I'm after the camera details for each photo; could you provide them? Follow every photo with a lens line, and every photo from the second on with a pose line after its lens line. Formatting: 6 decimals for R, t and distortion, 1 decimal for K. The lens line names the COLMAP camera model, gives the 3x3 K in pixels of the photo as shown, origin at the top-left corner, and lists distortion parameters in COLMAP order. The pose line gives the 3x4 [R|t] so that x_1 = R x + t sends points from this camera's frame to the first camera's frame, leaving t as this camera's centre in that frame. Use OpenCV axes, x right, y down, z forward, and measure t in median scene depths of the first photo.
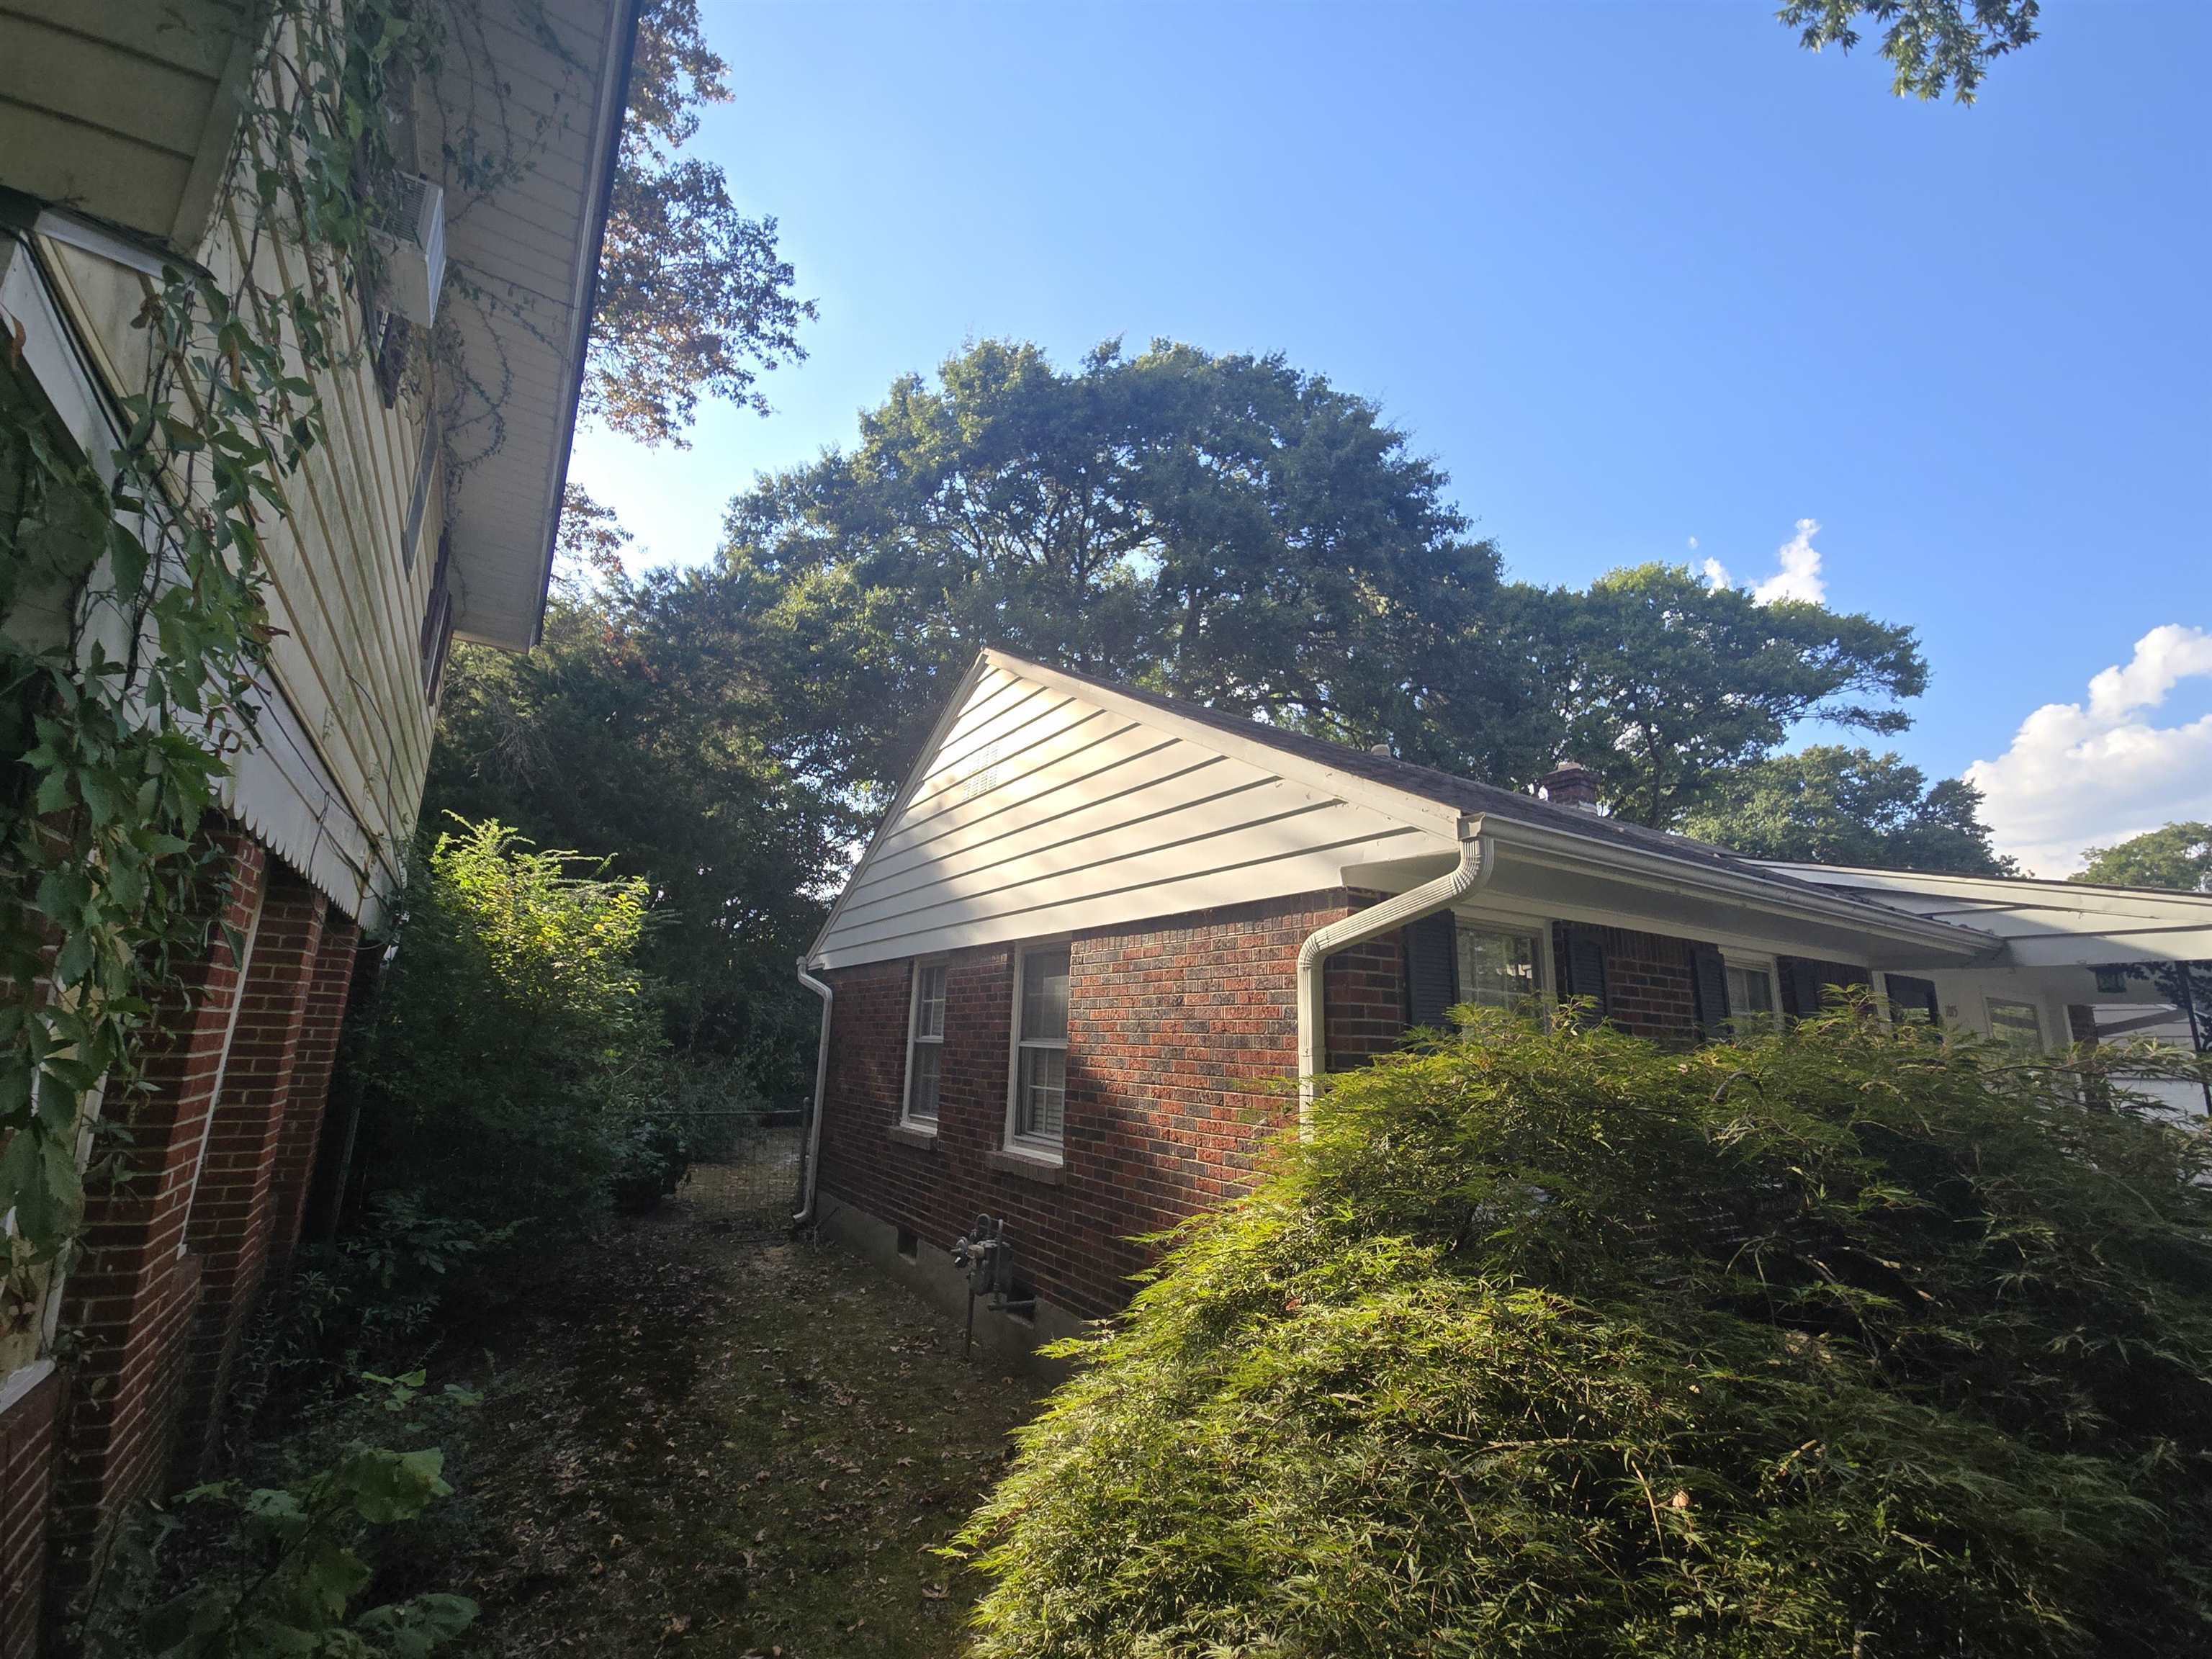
lens RADIAL K [[916.9, 0, 1094.6], [0, 916.9, 848.9], [0, 0, 1]] dist [-0.003308, -0.000079]
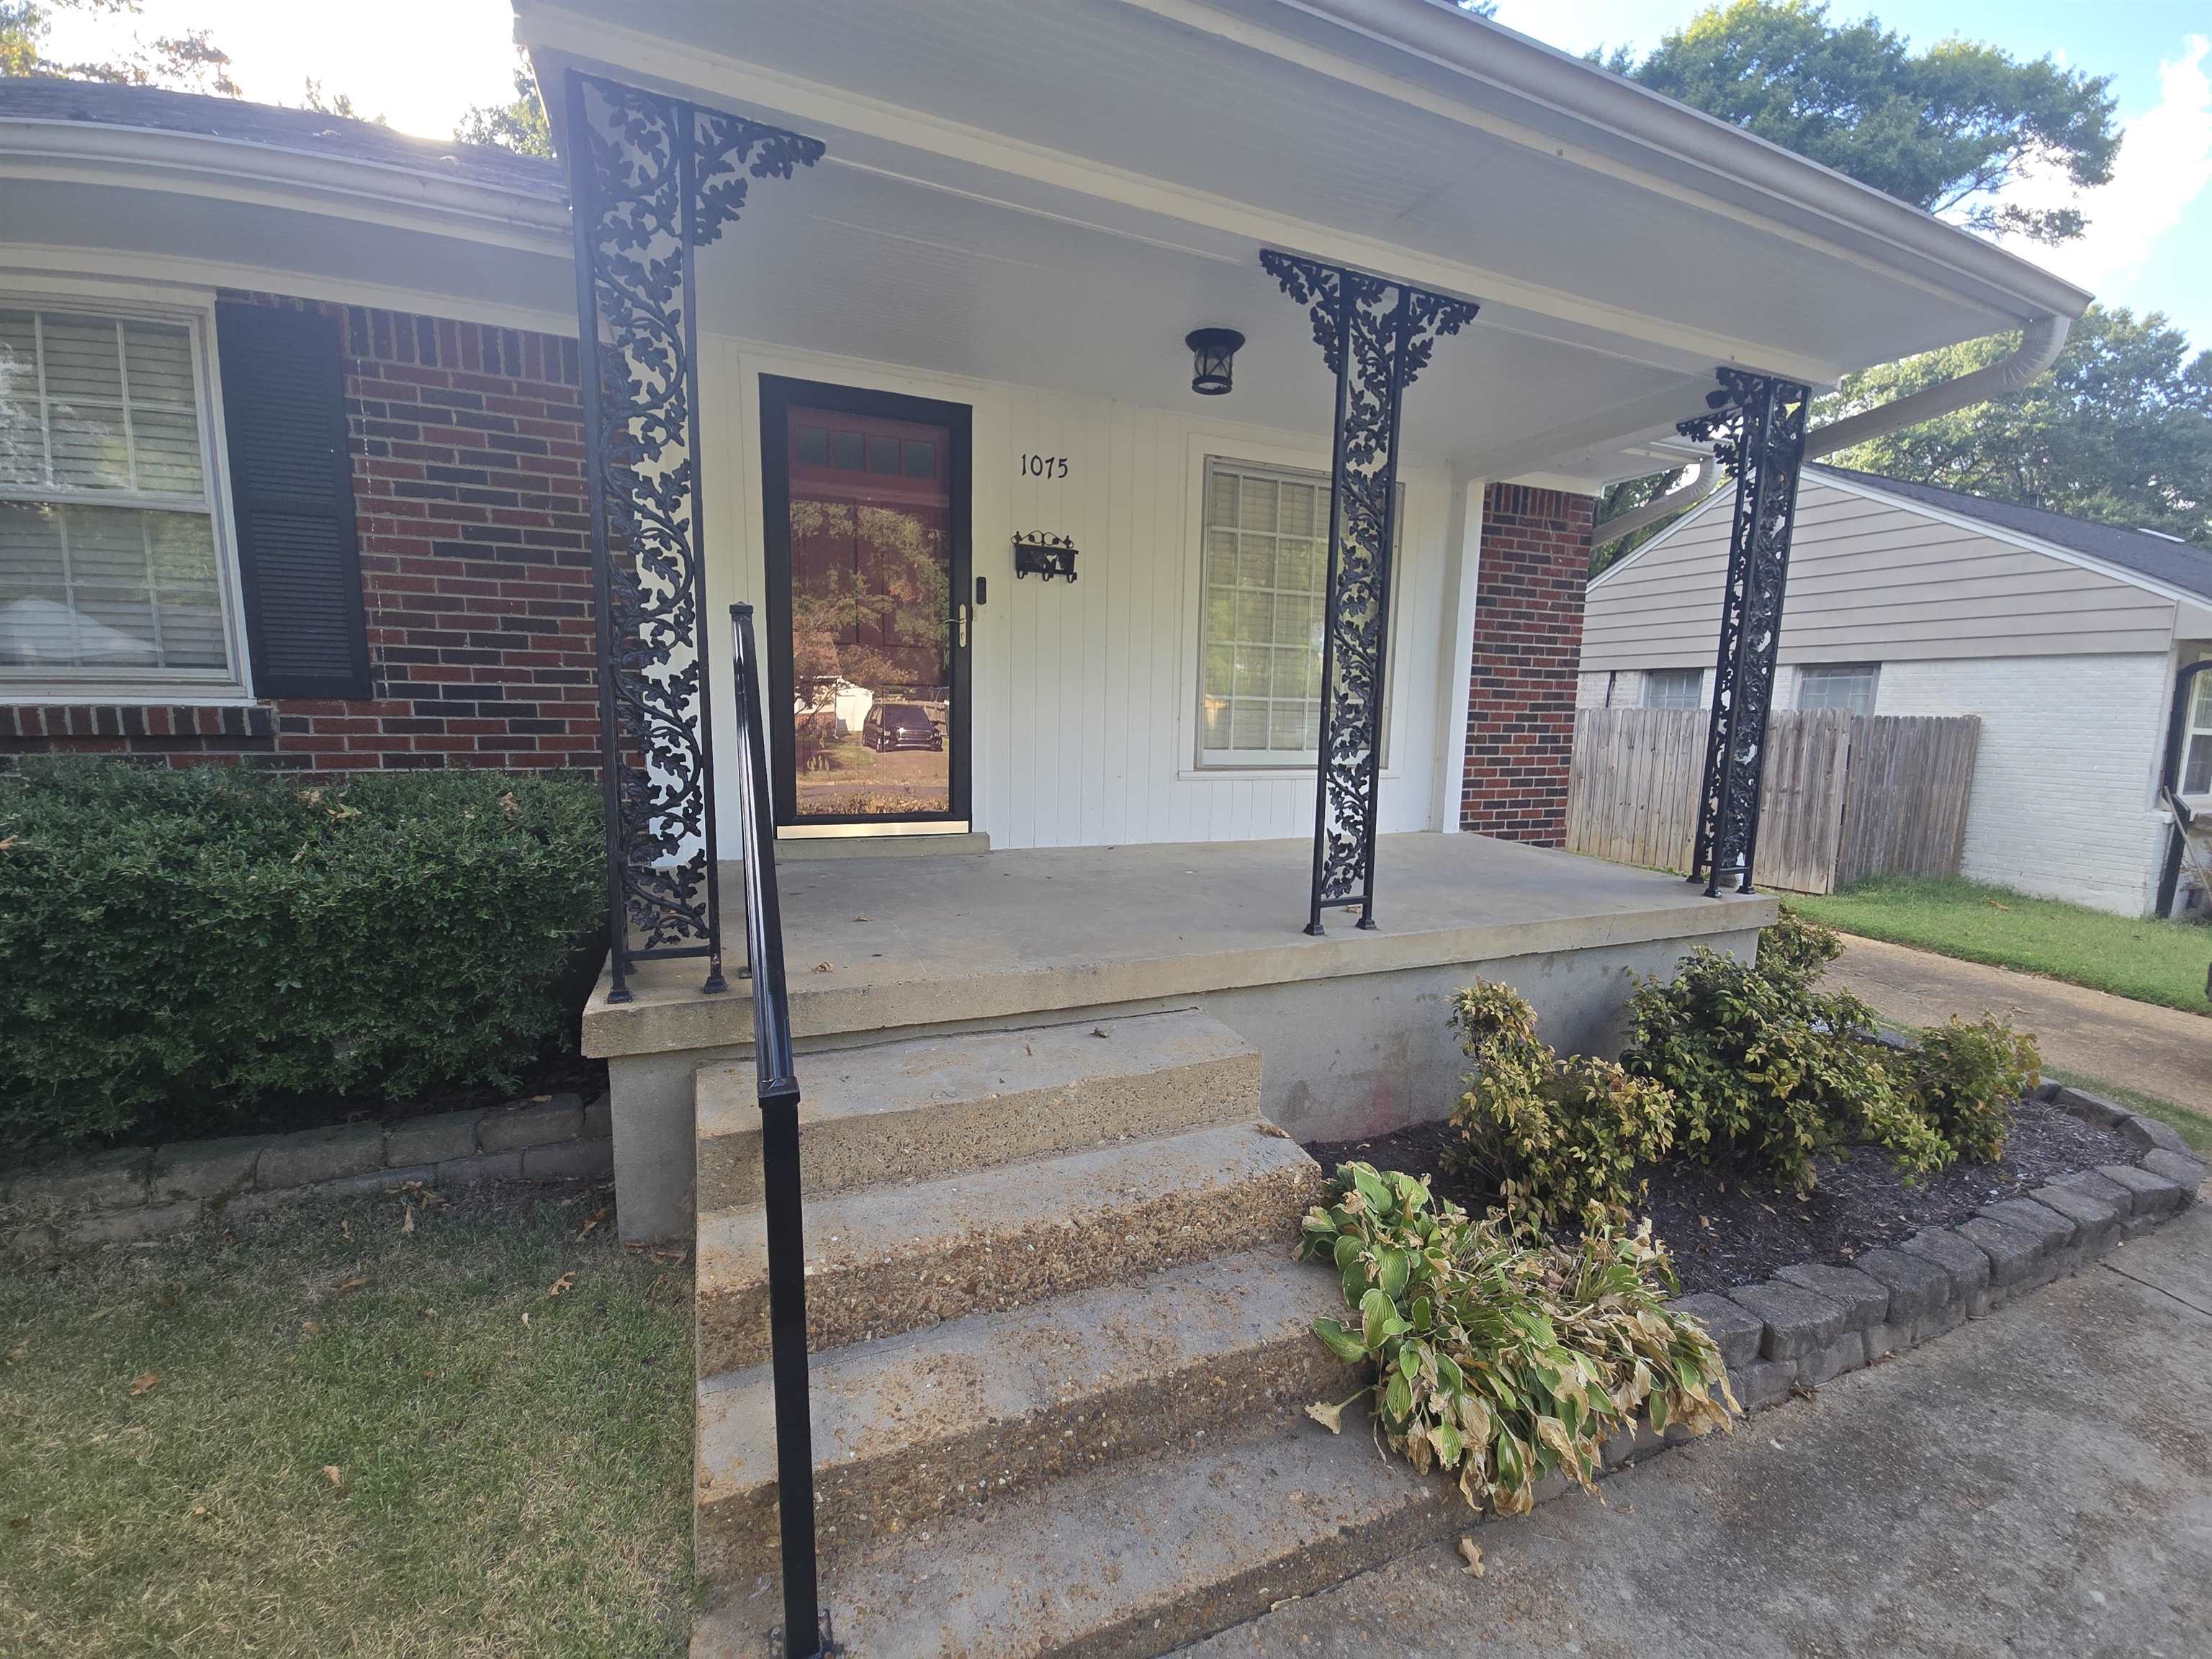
lens RADIAL K [[862.9, 0, 1113.0], [0, 862.9, 824.5], [0, 0, 1]] dist [0.055489, -0.029440]
pose [[0.988574, 0.007188, -0.150564, 0.239317], [0.043593, 0.942547, 0.331218, 0.047325], [0.144294, -0.333997, 0.931464, 0.090587]]
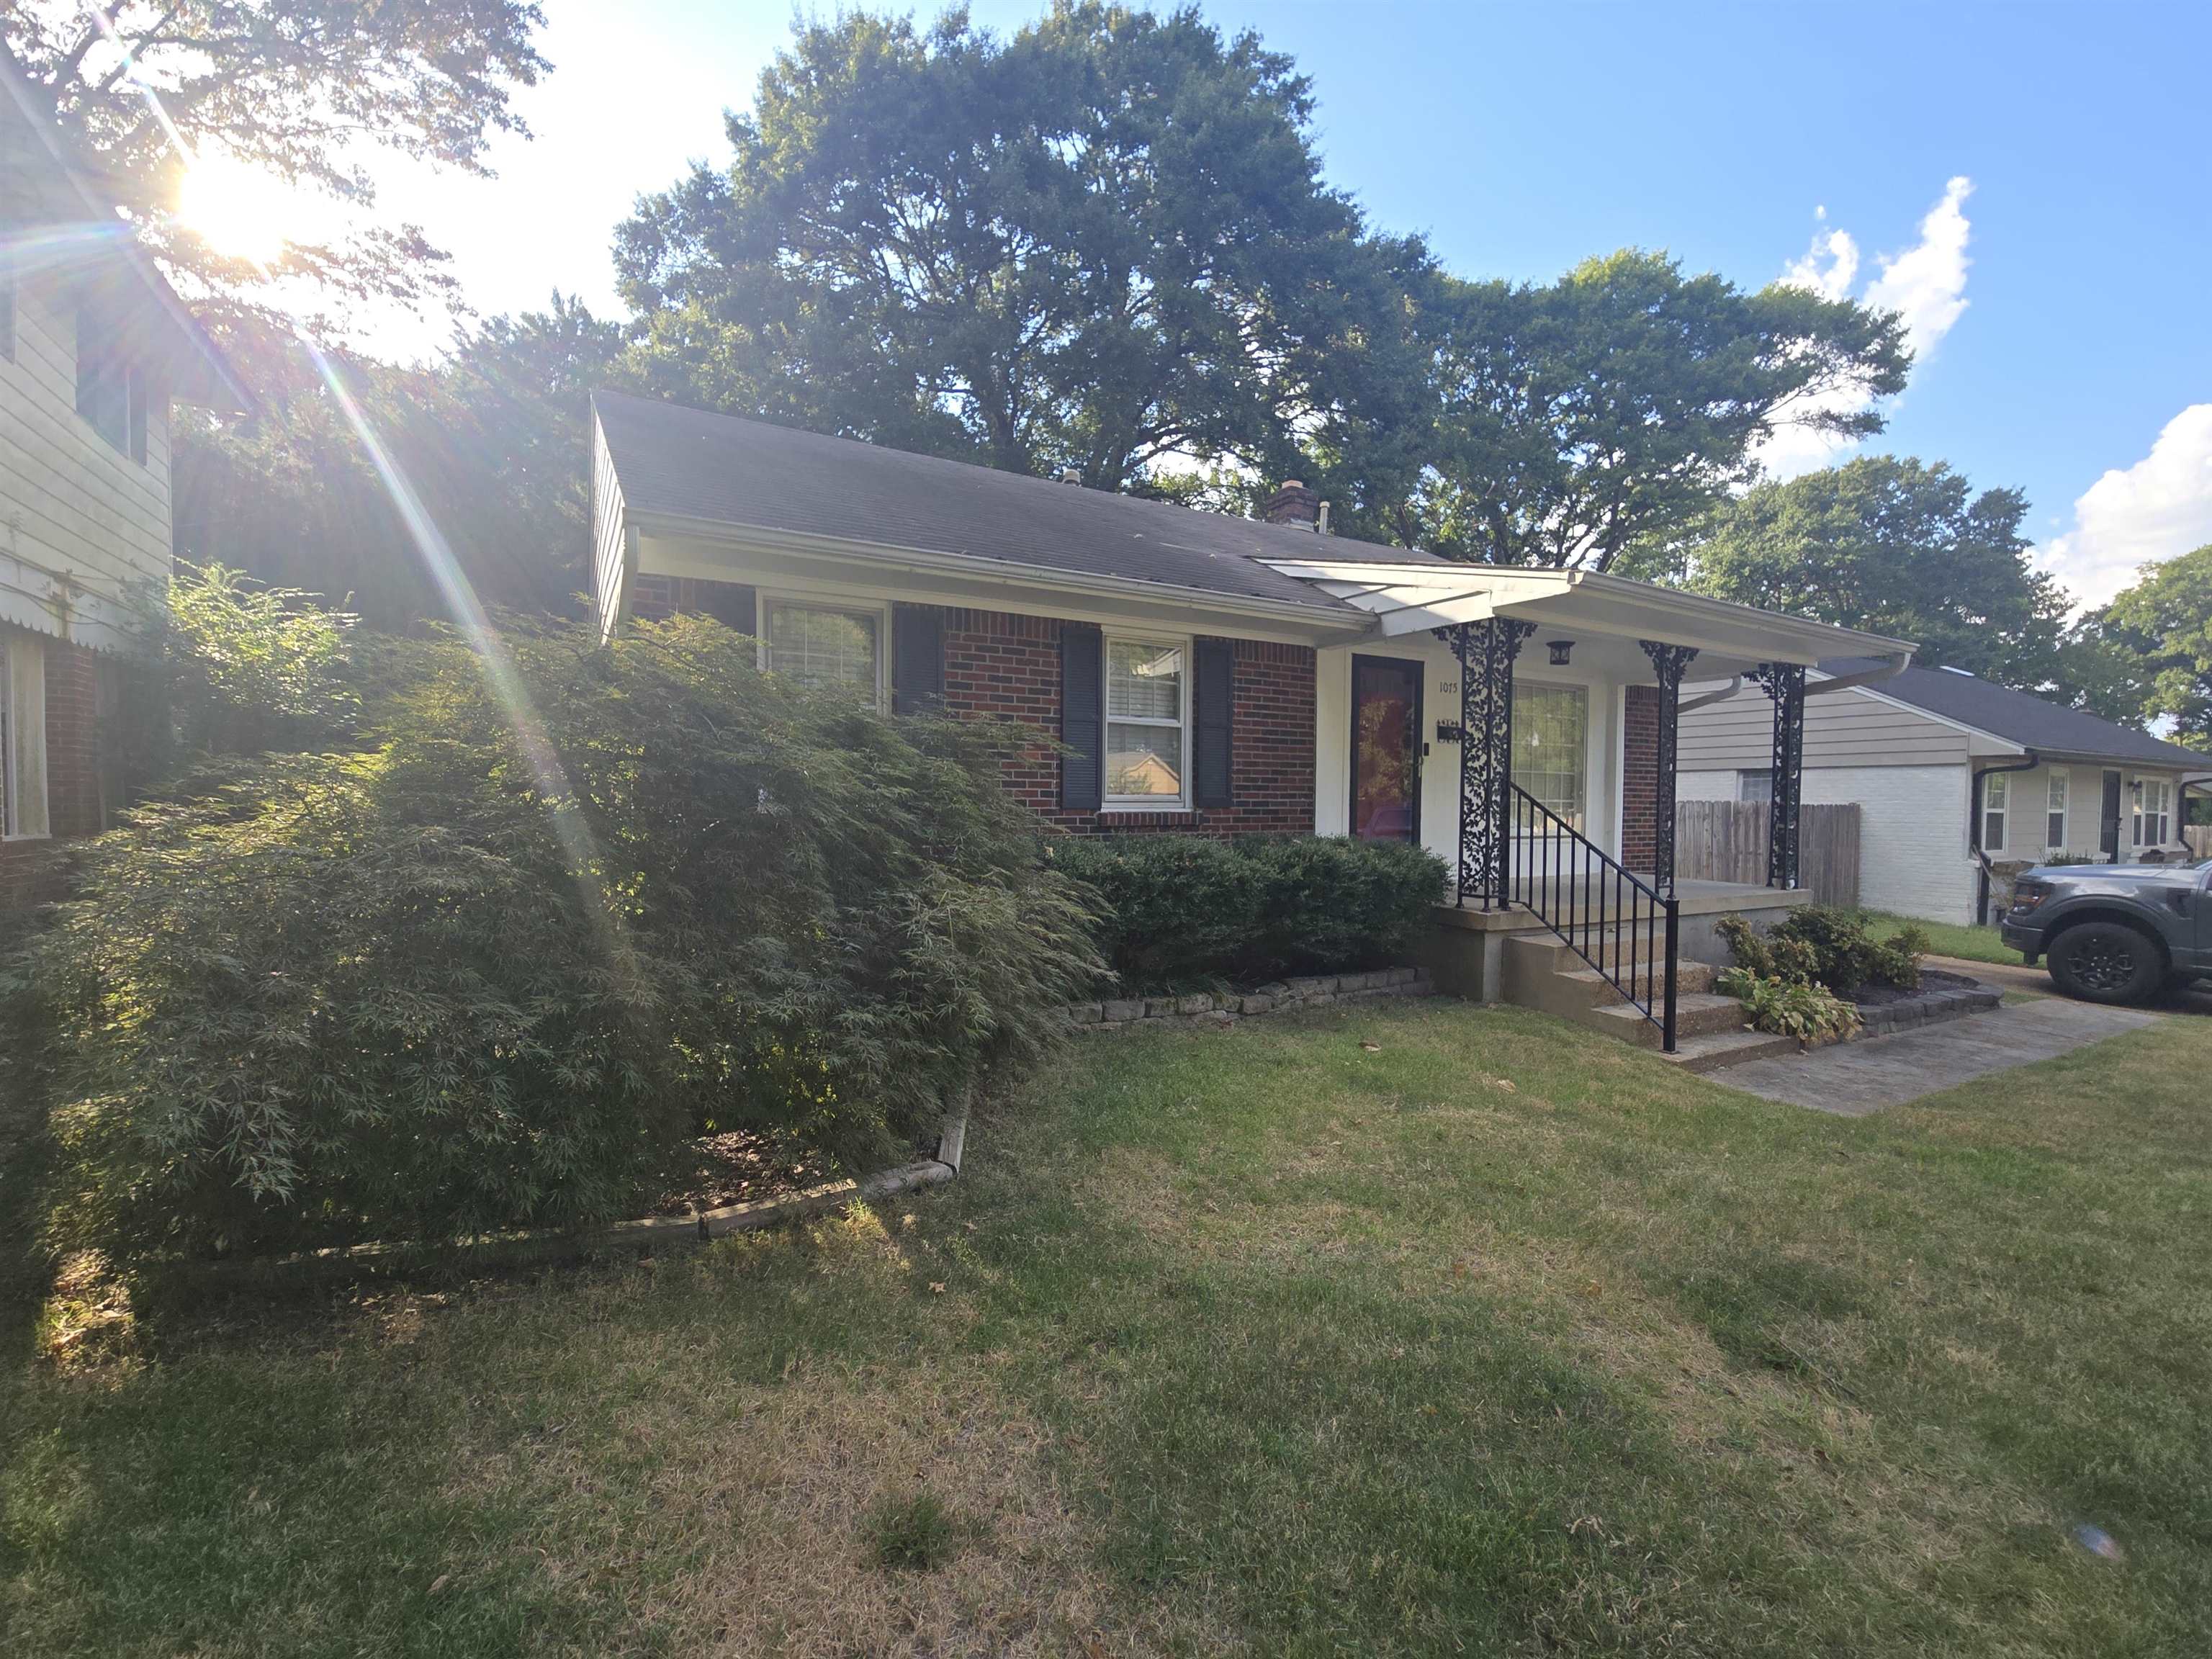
lens RADIAL K [[908.4, 0, 1099.1], [0, 908.4, 834.4], [0, 0, 1]] dist [0.012450, -0.008271]
pose [[0.998582, -0.023696, -0.047676, 0.120714], [0.034656, 0.969104, 0.244206, 0.013196], [0.040416, -0.245512, 0.968551, -0.045581]]
